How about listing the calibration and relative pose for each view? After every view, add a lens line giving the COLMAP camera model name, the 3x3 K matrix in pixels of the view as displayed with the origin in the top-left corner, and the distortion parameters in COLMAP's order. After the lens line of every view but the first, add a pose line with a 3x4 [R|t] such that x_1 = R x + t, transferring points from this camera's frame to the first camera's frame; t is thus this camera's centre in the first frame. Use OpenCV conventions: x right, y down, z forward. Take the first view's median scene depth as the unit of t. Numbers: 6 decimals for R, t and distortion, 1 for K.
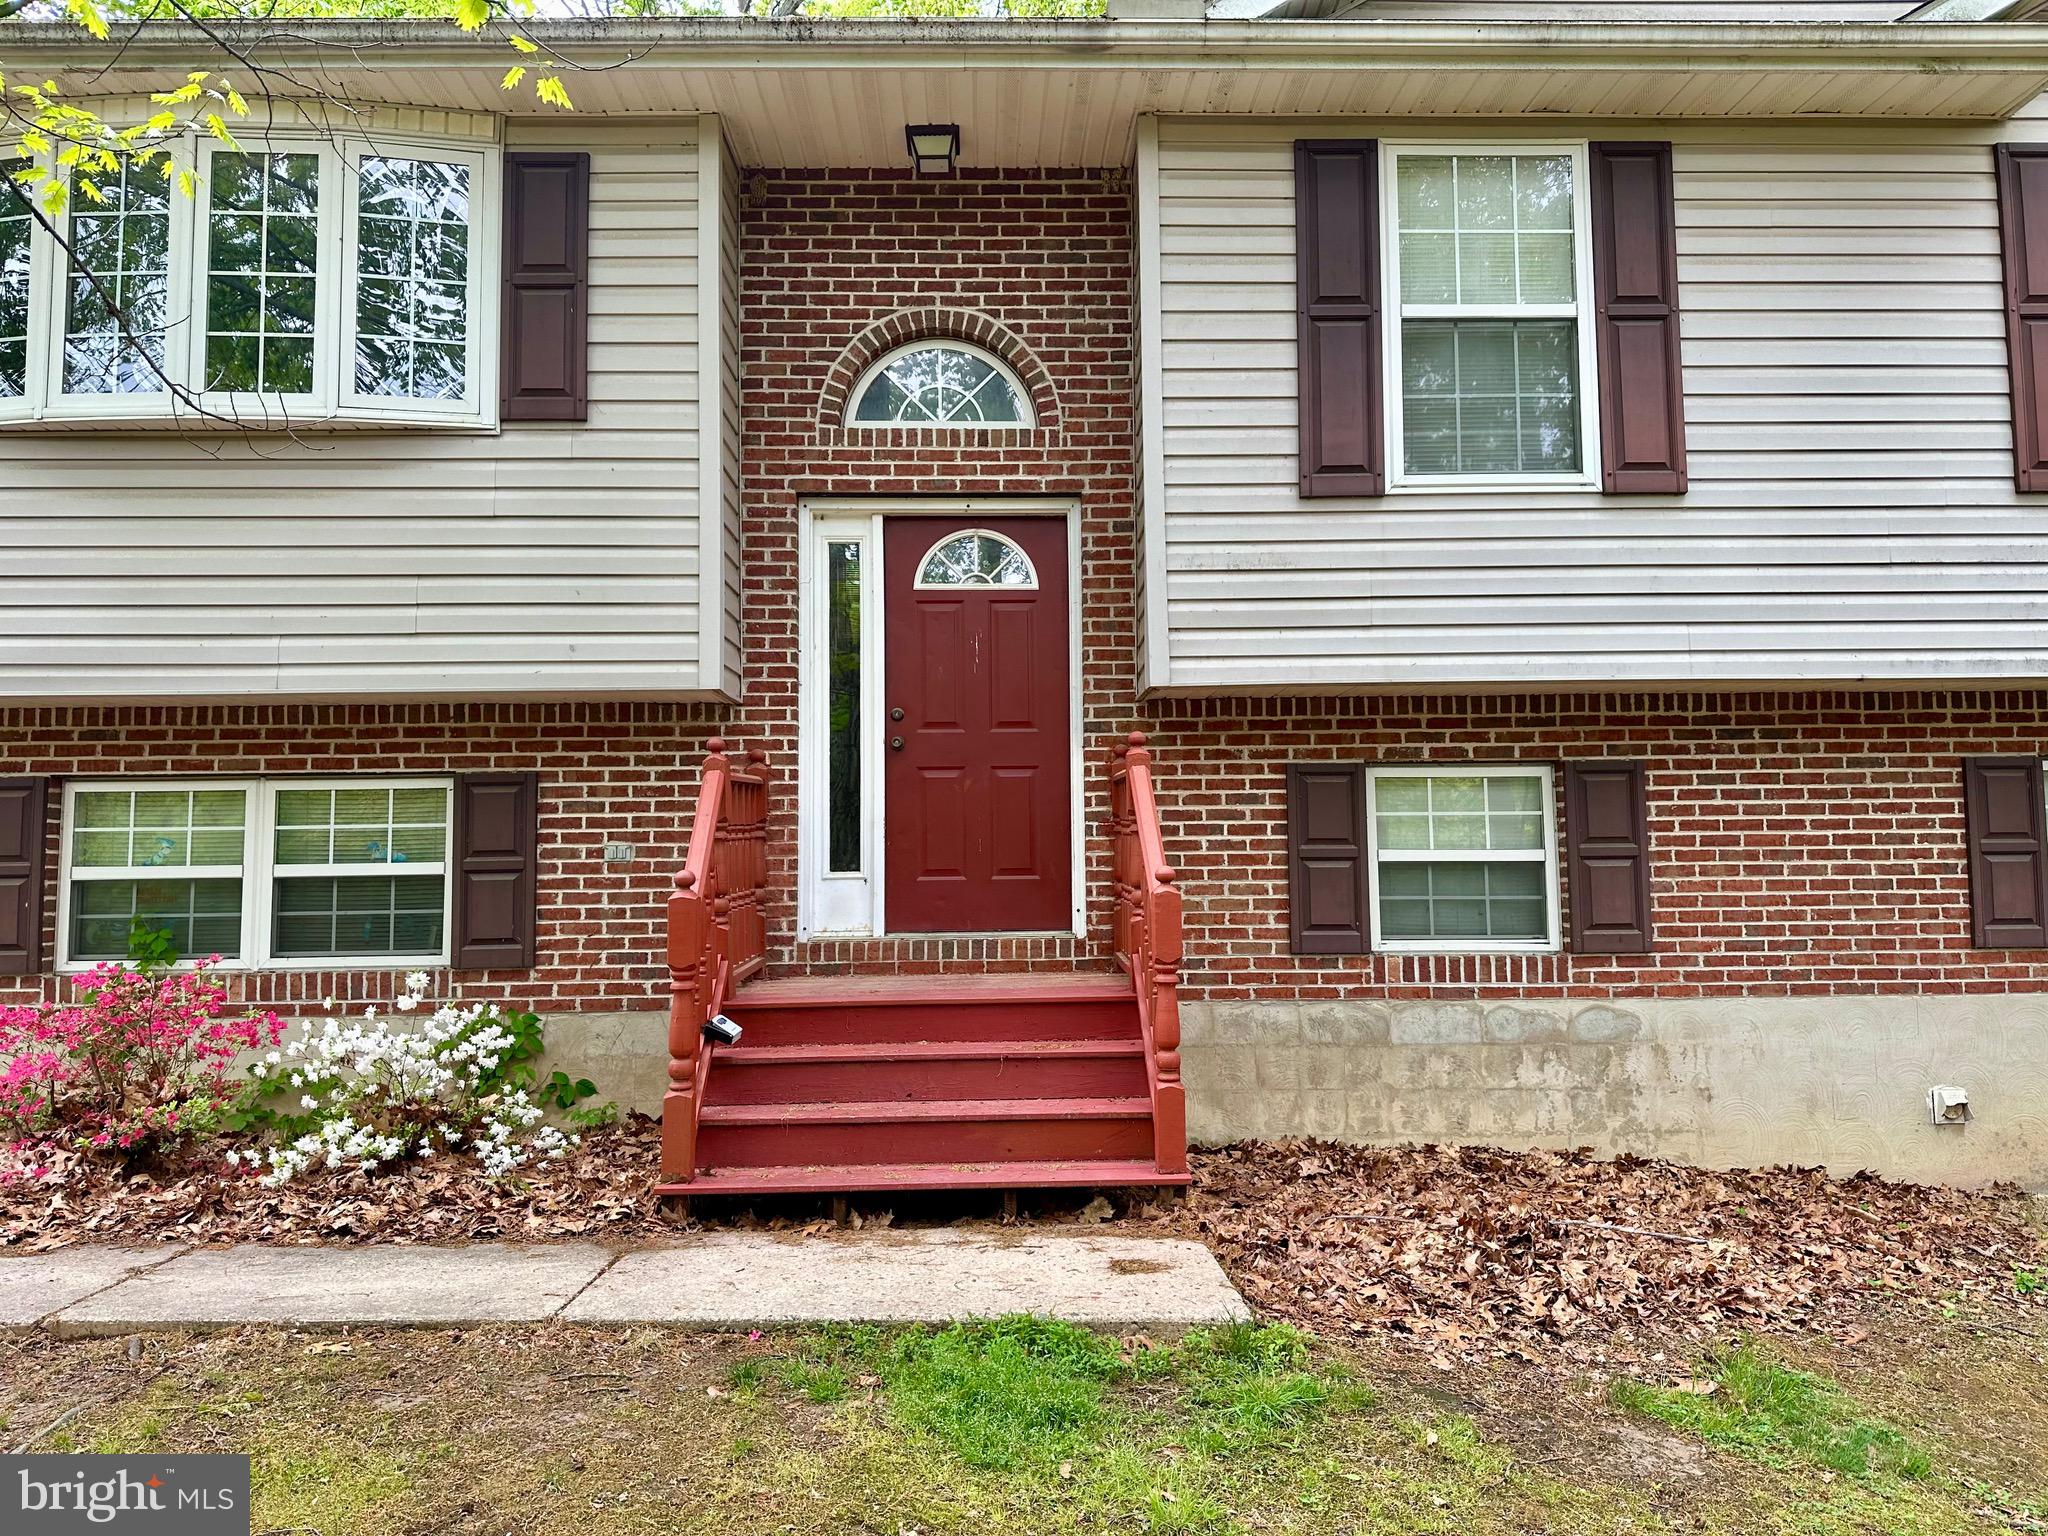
lens RADIAL K [[1418.4, 0, 1024.0], [0, 1418.4, 768.0], [0, 0, 1]] dist [0.041189, -0.051685]
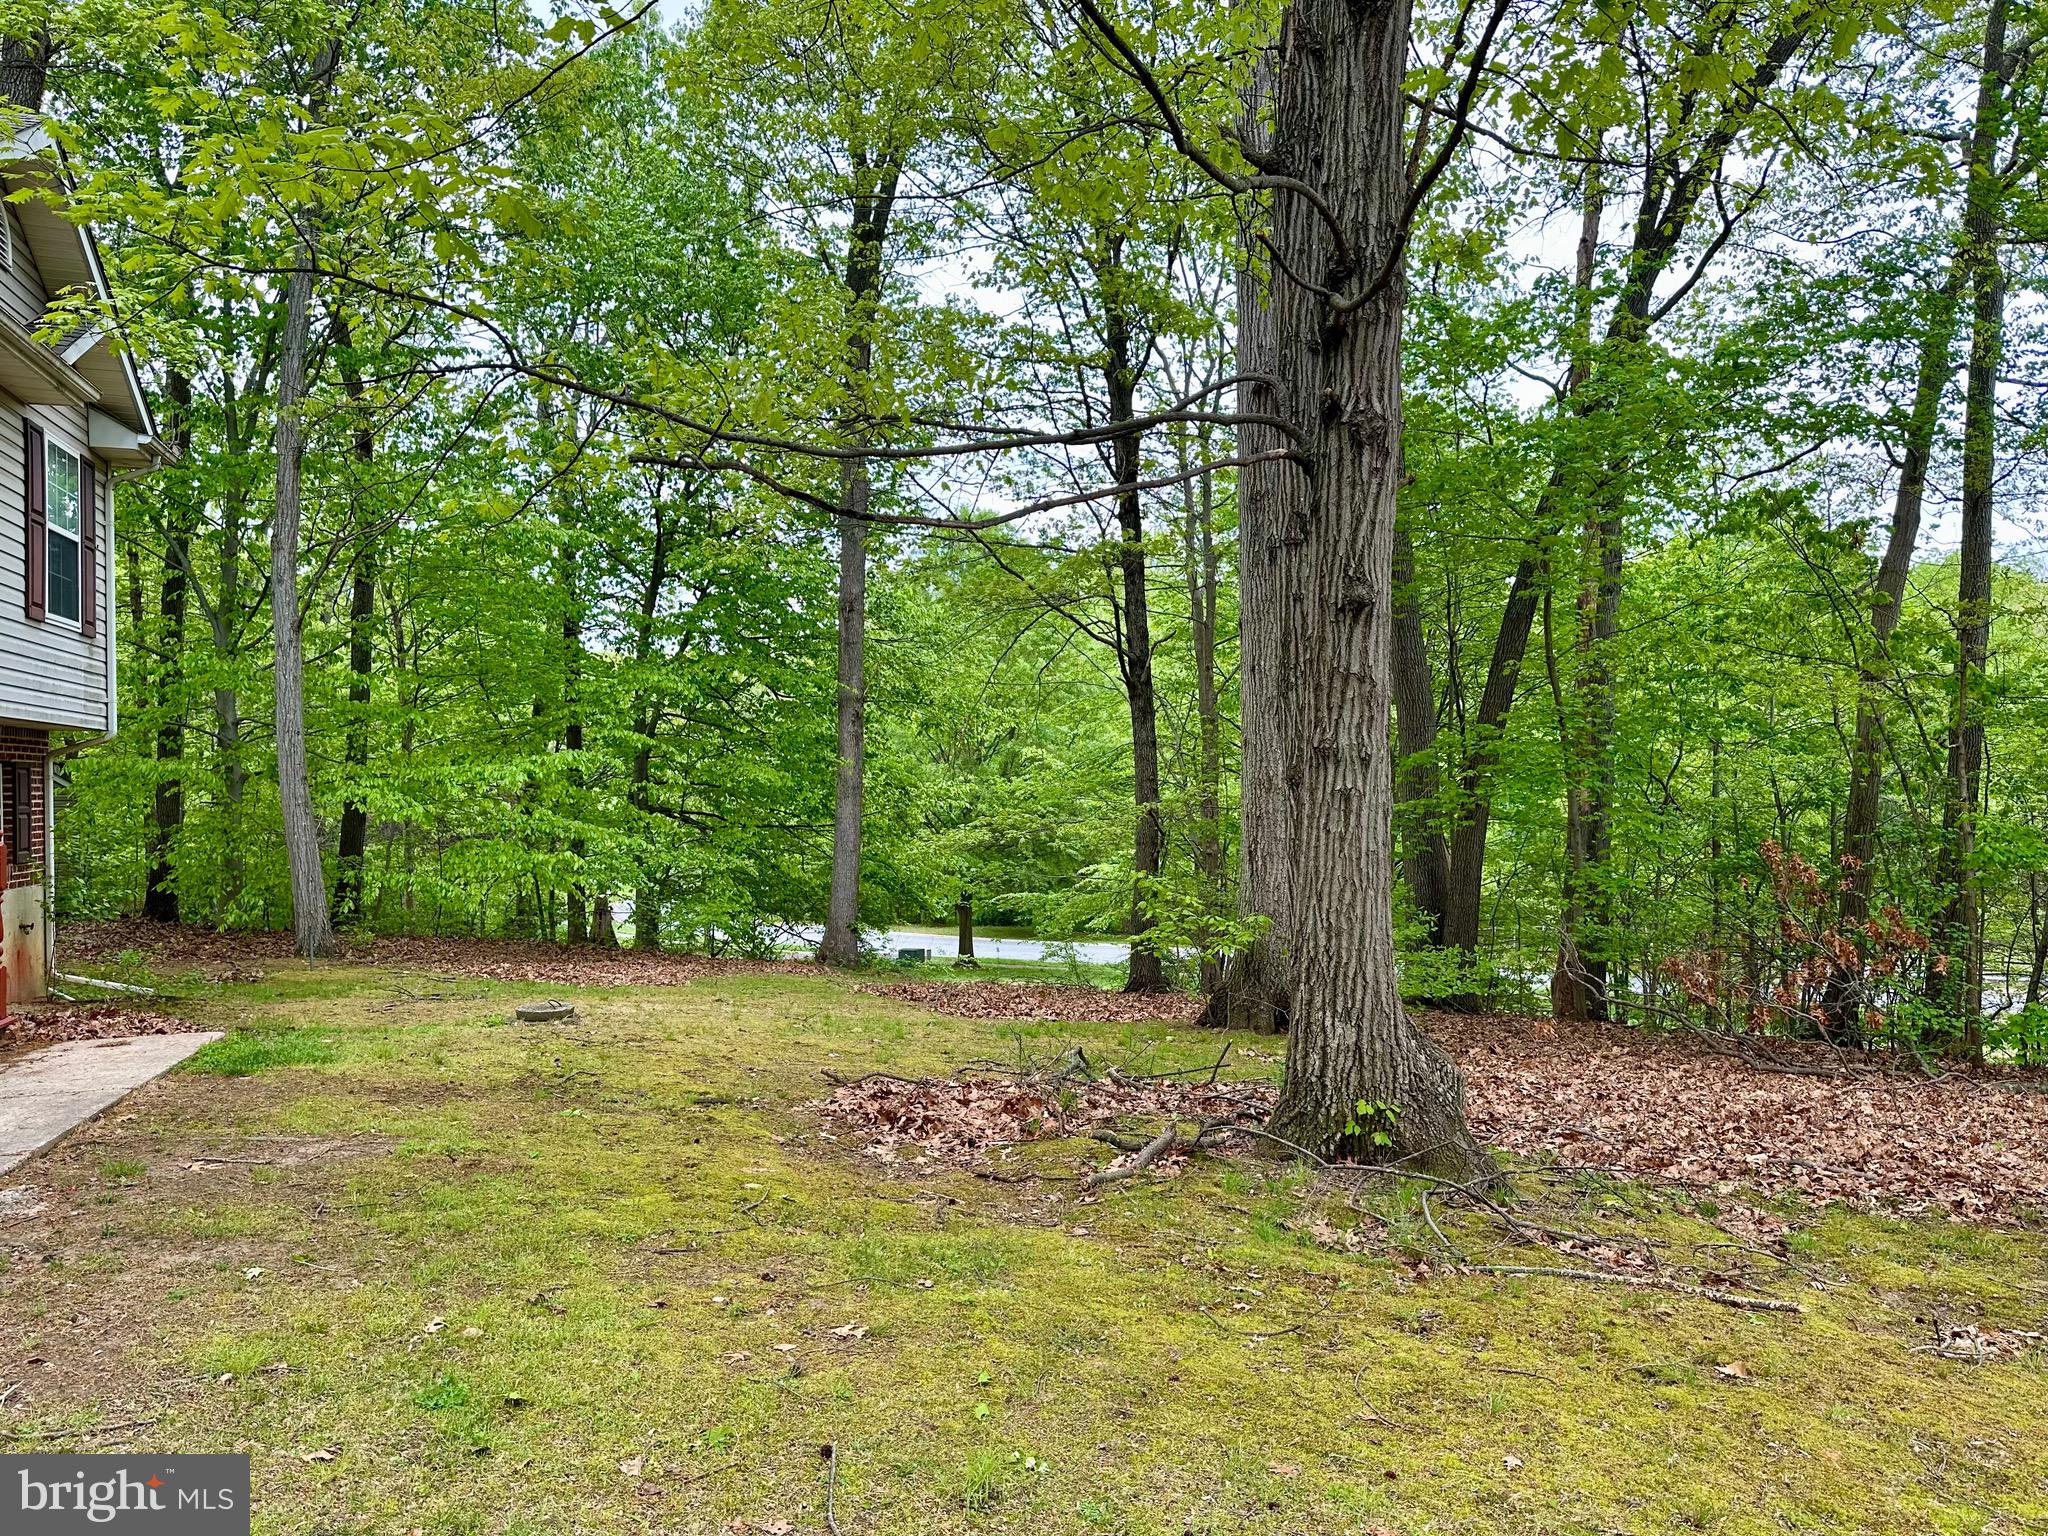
lens RADIAL K [[1432.4, 0, 1024.0], [0, 1432.4, 768.0], [0, 0, 1]] dist [0.114129, -0.163227]
pose [[-0.278010, 0.026976, 0.960199, -1.392630], [-0.058581, 0.997269, -0.044979, 0.006925], [-0.958790, -0.068754, -0.275670, 0.276233]]
